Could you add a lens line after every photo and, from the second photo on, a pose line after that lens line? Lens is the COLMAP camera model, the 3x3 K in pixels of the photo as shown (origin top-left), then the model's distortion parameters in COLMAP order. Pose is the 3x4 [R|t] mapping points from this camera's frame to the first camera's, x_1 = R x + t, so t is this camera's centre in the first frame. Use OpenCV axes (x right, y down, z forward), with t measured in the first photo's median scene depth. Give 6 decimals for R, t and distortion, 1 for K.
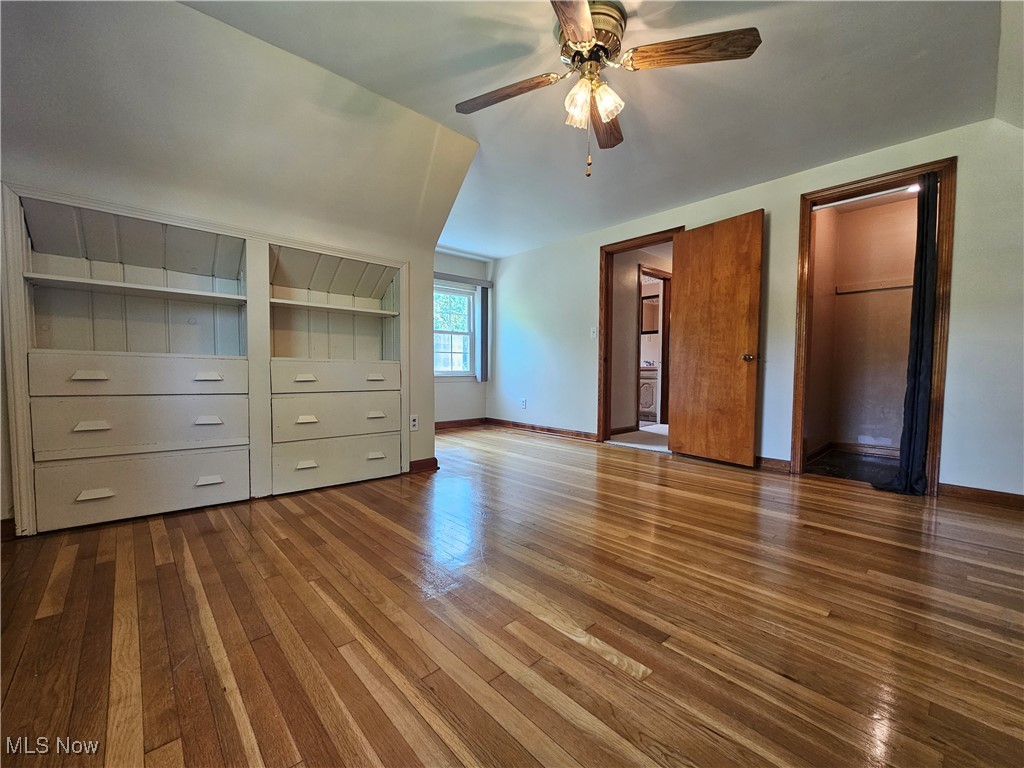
lens RADIAL K [[421.7, 0, 509.0], [0, 421.7, 391.2], [0, 0, 1]] dist [0.001081, 0.000011]
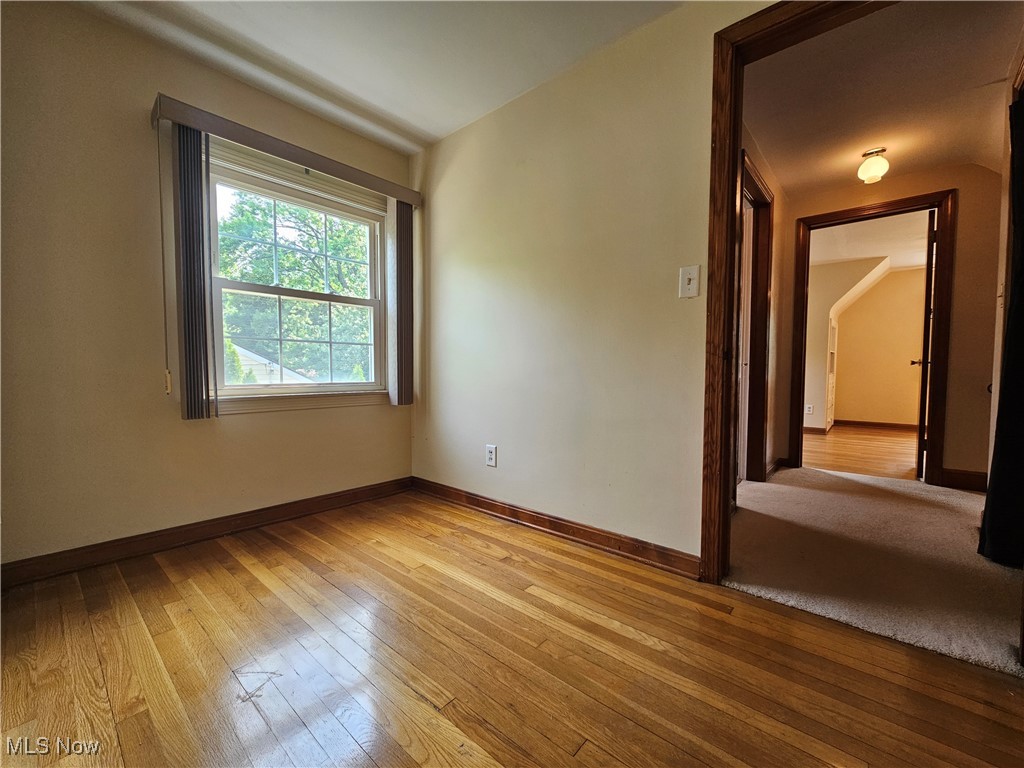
lens RADIAL K [[416.9, 0, 508.4], [0, 416.9, 370.2], [0, 0, 1]] dist [0.000083, -0.000035]
pose [[0.993607, -0.003312, 0.112847, 0.003262], [0.010074, 0.998183, -0.059407, -0.033693], [-0.112445, 0.060164, 0.991835, 0.540197]]
